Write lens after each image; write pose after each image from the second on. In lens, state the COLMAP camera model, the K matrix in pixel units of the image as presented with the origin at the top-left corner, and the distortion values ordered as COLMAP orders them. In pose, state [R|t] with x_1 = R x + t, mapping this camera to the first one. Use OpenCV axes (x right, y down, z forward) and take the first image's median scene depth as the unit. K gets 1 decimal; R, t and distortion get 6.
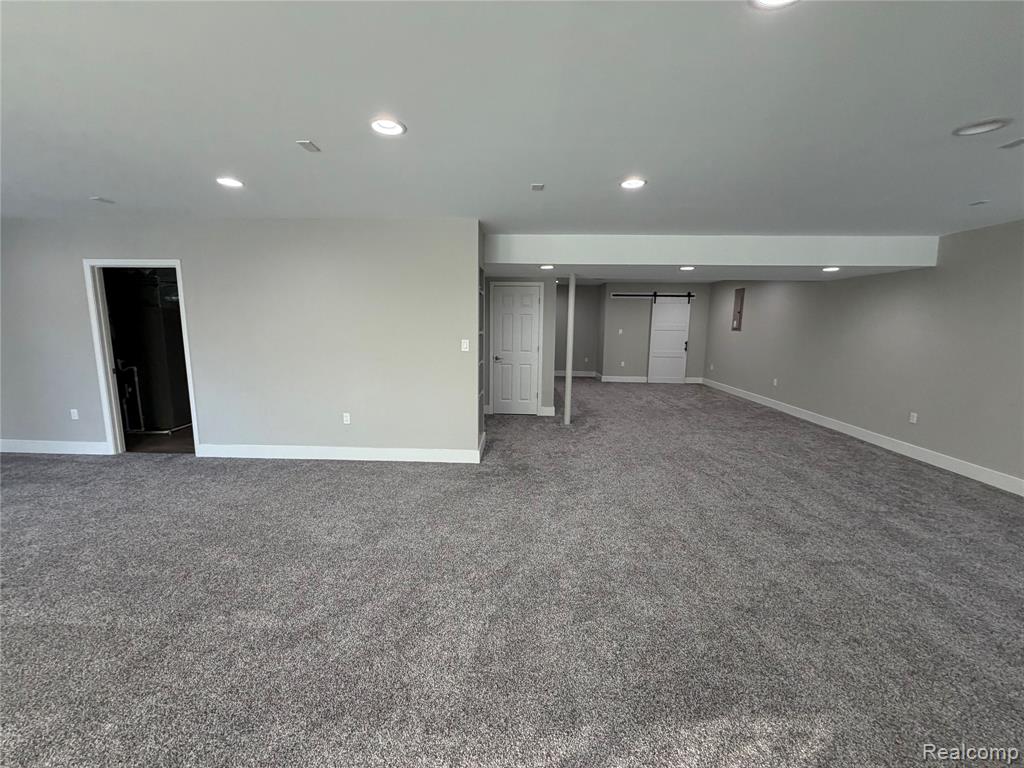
lens RADIAL K [[408.3, 0, 511.5], [0, 408.3, 382.8], [0, 0, 1]] dist [-0.000371, 0.000000]
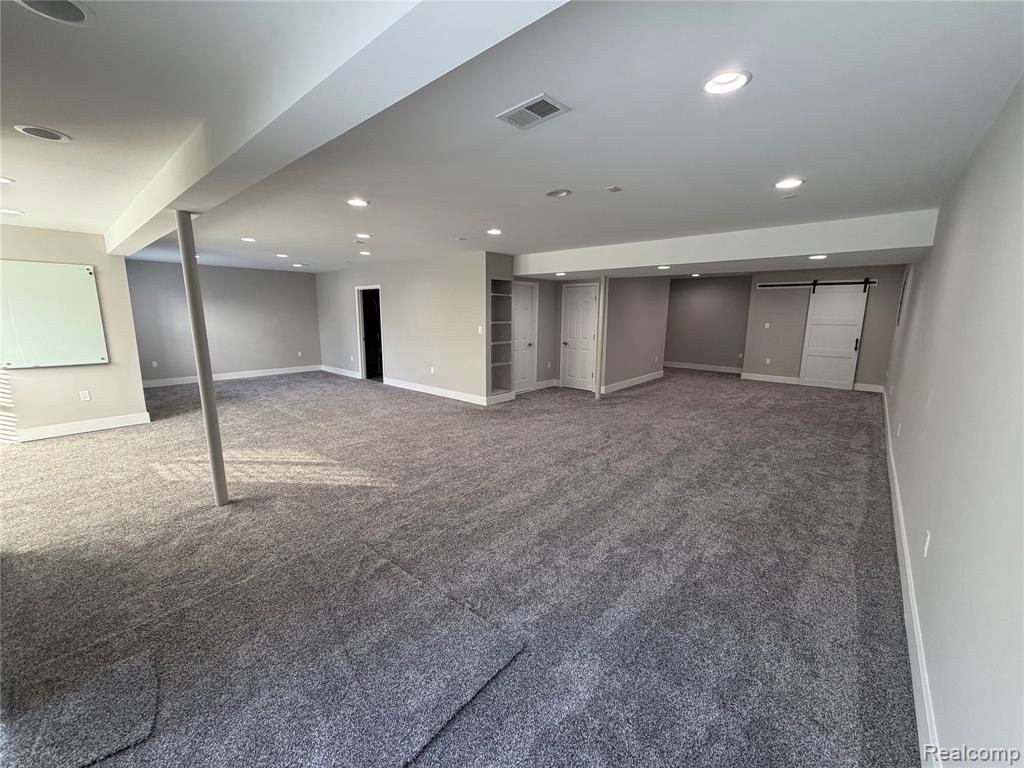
lens RADIAL K [[408.3, 0, 511.3], [0, 408.3, 382.4], [0, 0, 1]] dist [-0.000371, 0.000000]
pose [[0.776896, 0.100823, -0.621505, 0.869707], [-0.091461, 0.994697, 0.047035, 0.022914], [0.622951, 0.020302, 0.781997, -0.149358]]
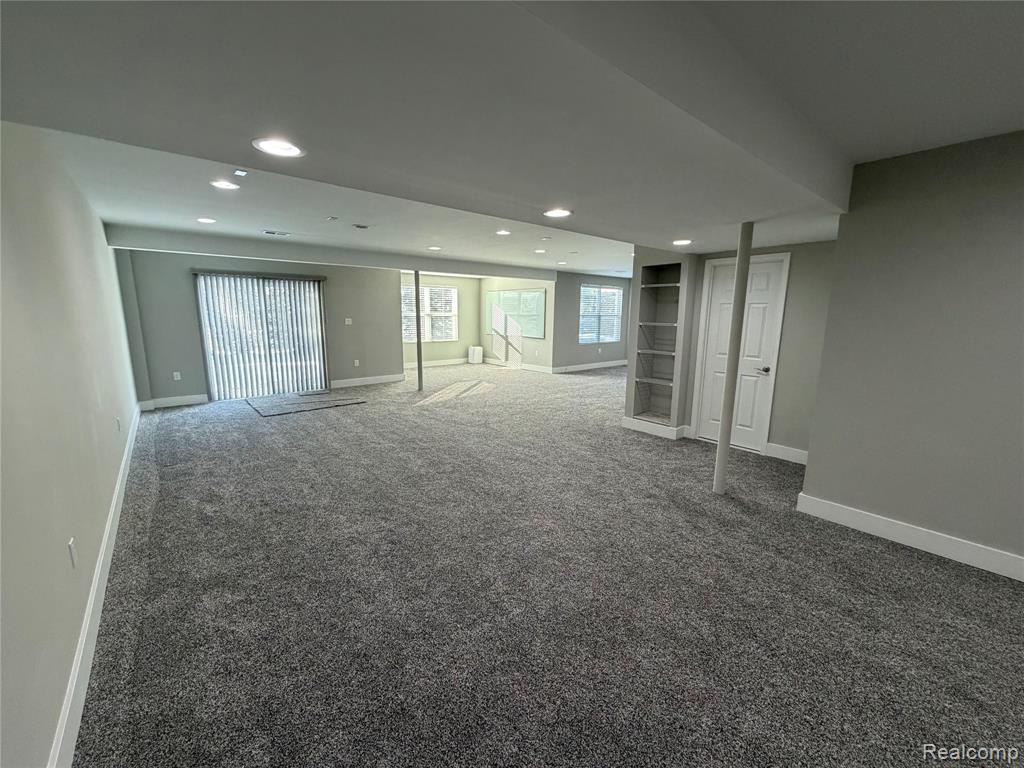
lens RADIAL K [[408.3, 0, 510.5], [0, 408.3, 381.7], [0, 0, 1]] dist [-0.000371, 0.000000]
pose [[-0.740591, 0.093359, -0.665440, 0.906923], [-0.118172, 0.956772, 0.265750, -0.207060], [0.661484, 0.275448, -0.697544, 1.461963]]
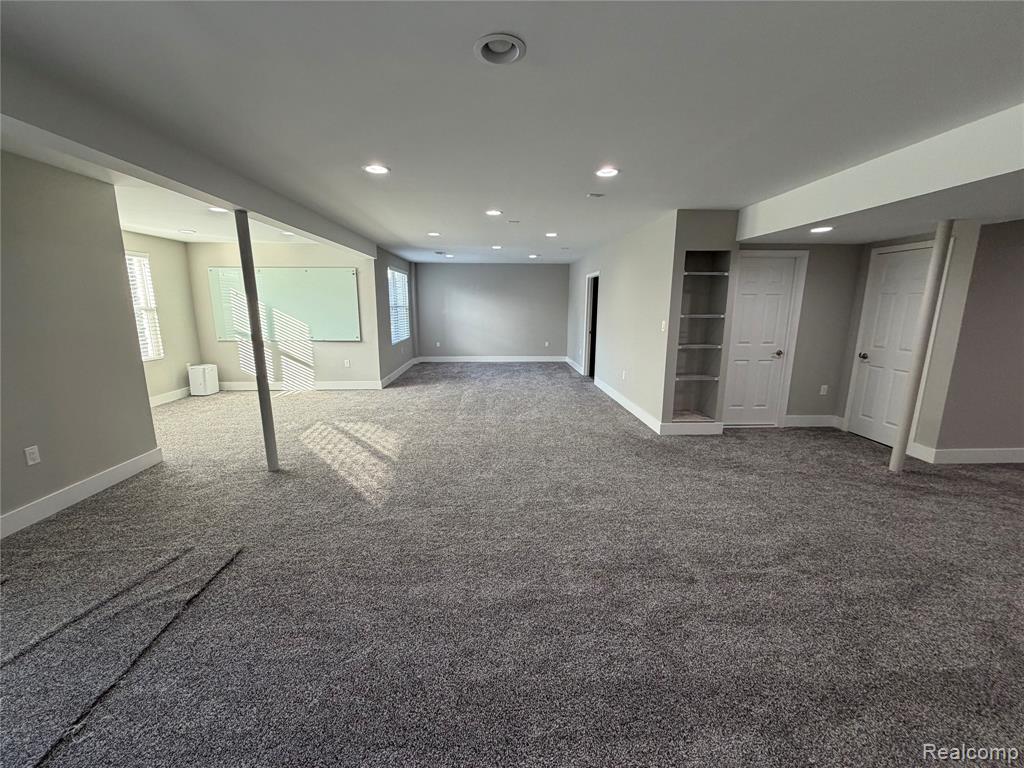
lens RADIAL K [[408.3, 0, 506.2], [0, 408.3, 384.9], [0, 0, 1]] dist [-0.000371, 0.000000]
pose [[0.070943, 0.185313, -0.980115, 0.855494], [-0.148010, 0.973669, 0.173381, -0.057289], [0.986438, 0.132767, 0.096503, 0.426910]]
